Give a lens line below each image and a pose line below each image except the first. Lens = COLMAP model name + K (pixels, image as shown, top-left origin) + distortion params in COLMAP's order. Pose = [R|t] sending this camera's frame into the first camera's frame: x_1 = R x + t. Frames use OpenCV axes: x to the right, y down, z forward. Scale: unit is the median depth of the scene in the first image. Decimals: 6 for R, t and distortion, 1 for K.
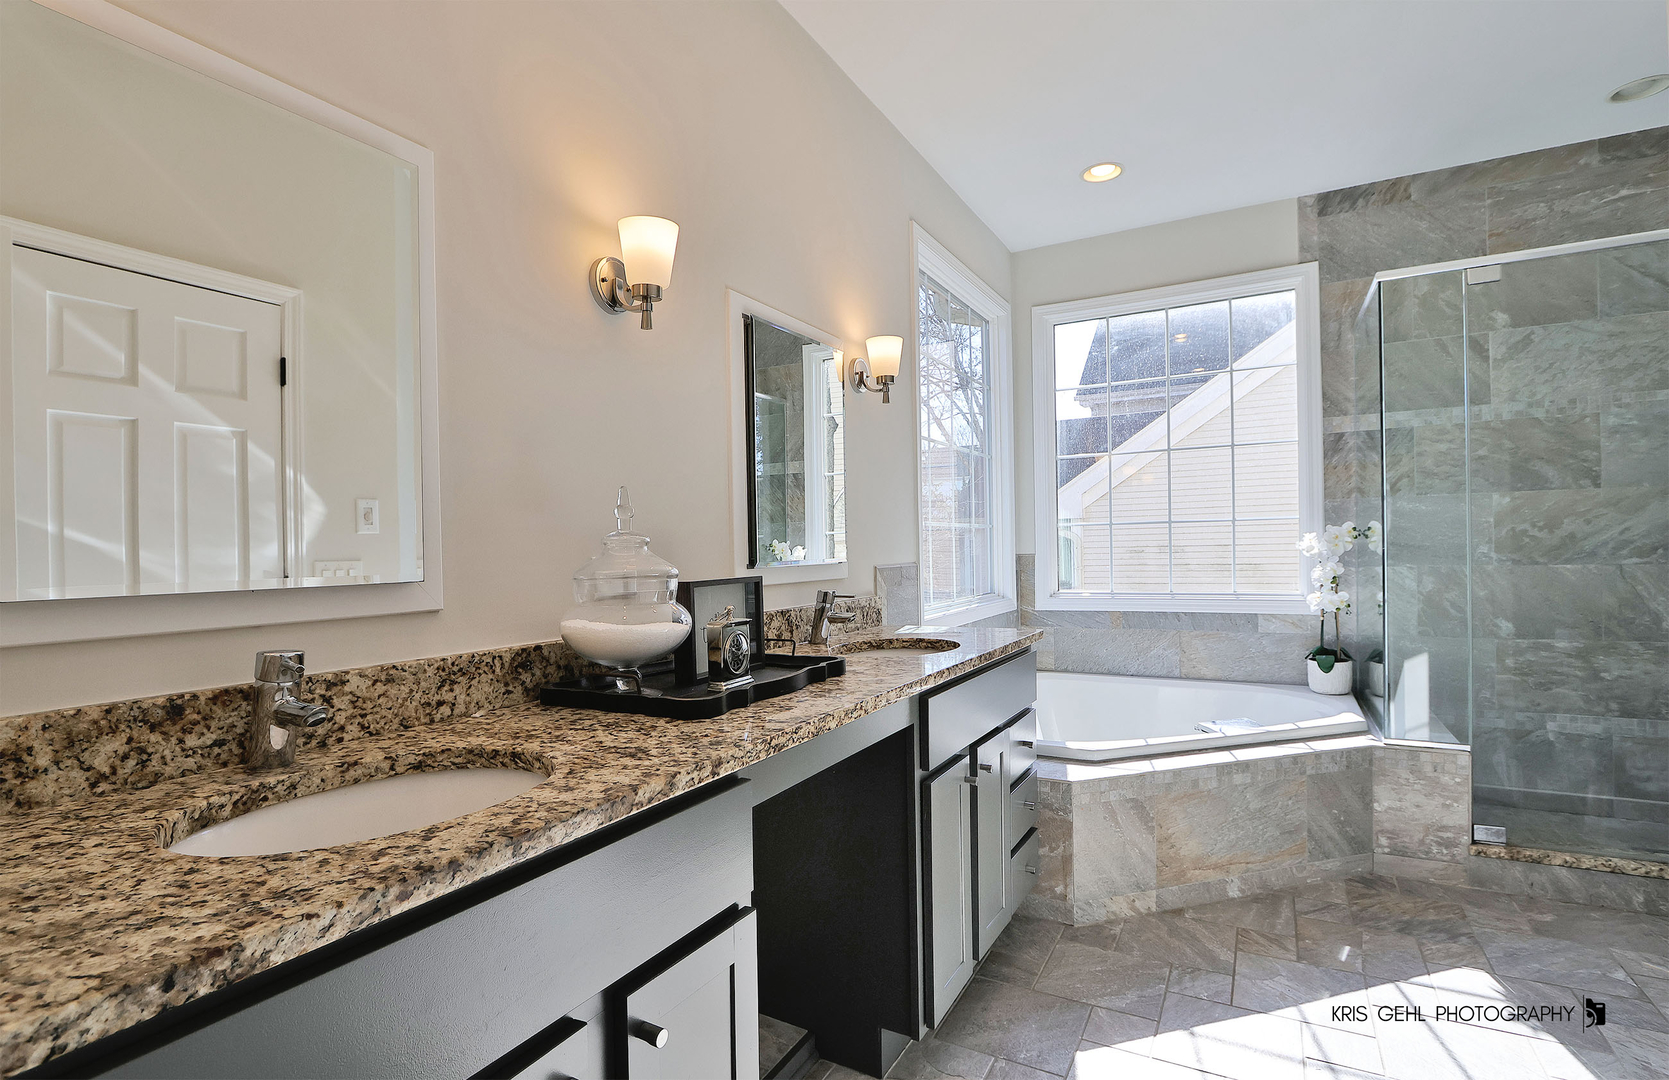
lens RADIAL K [[800.3, 0, 834.5], [0, 800.3, 540.0], [0, 0, 1]] dist [-0.013824, -0.000185]
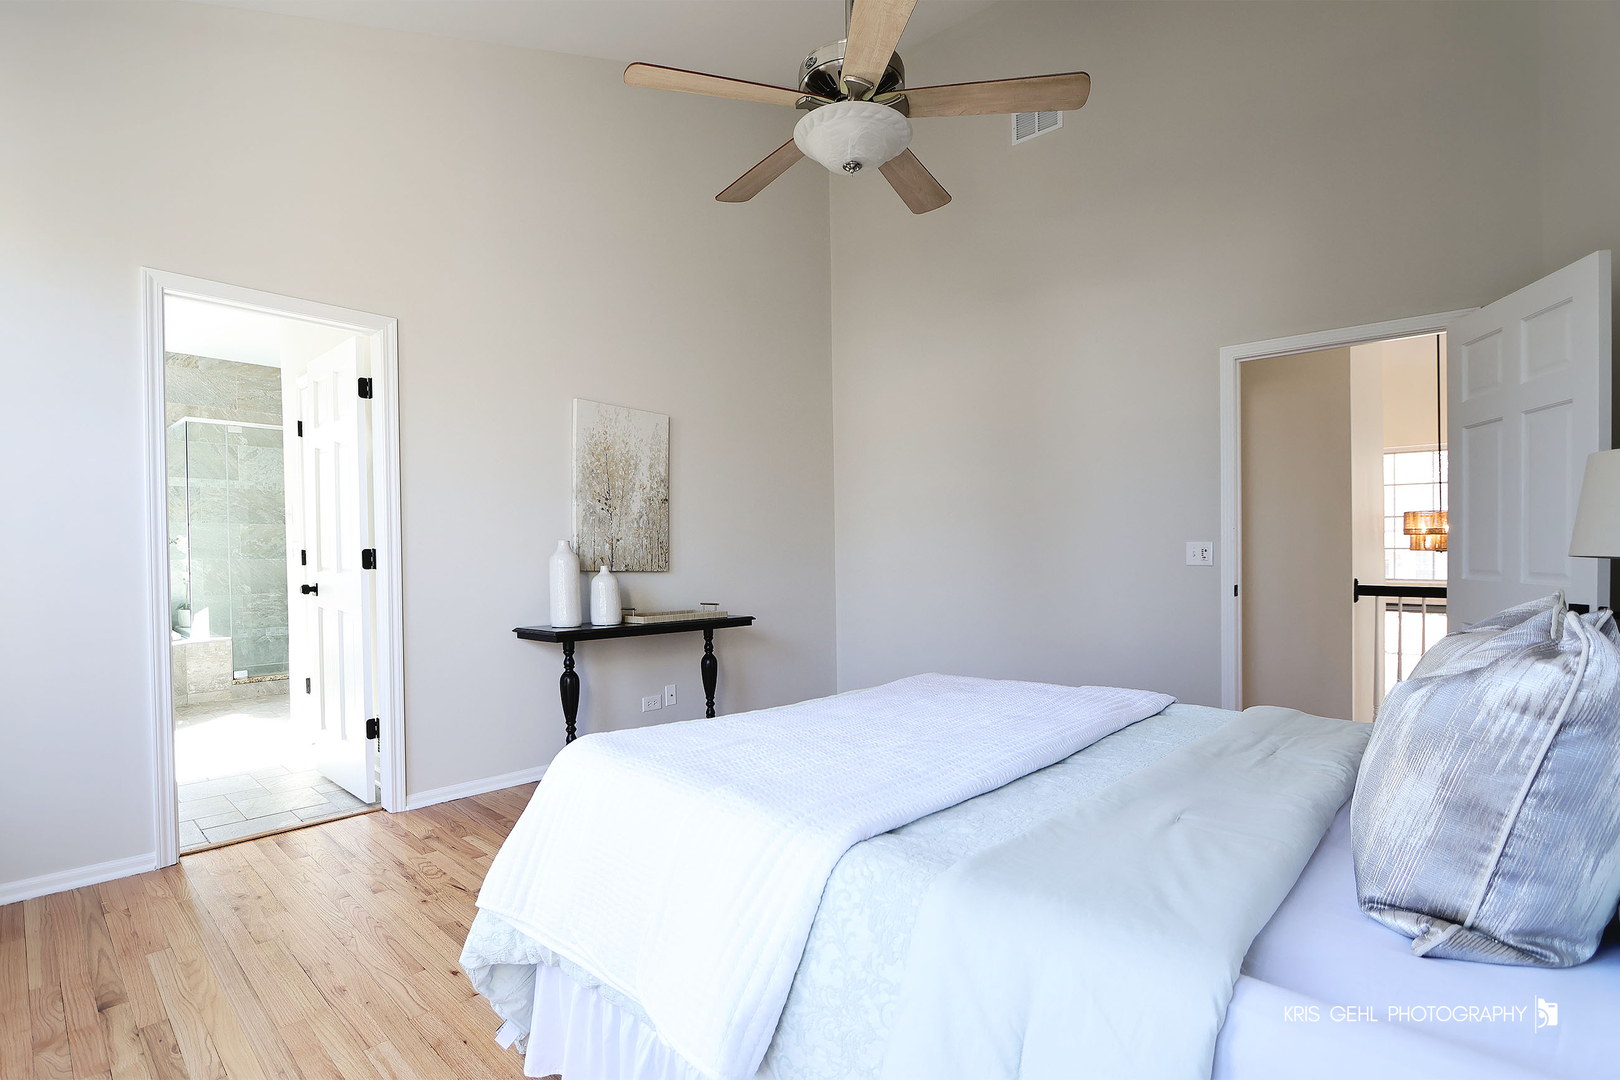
lens RADIAL K [[782.6, 0, 803.4], [0, 782.6, 571.4], [0, 0, 1]] dist [-0.004526, -0.000837]
pose [[0.256397, -0.013105, 0.966483, -0.773126], [0.003300, 0.999914, 0.012683, 0.044481], [-0.966566, -0.000063, 0.256418, -0.955621]]
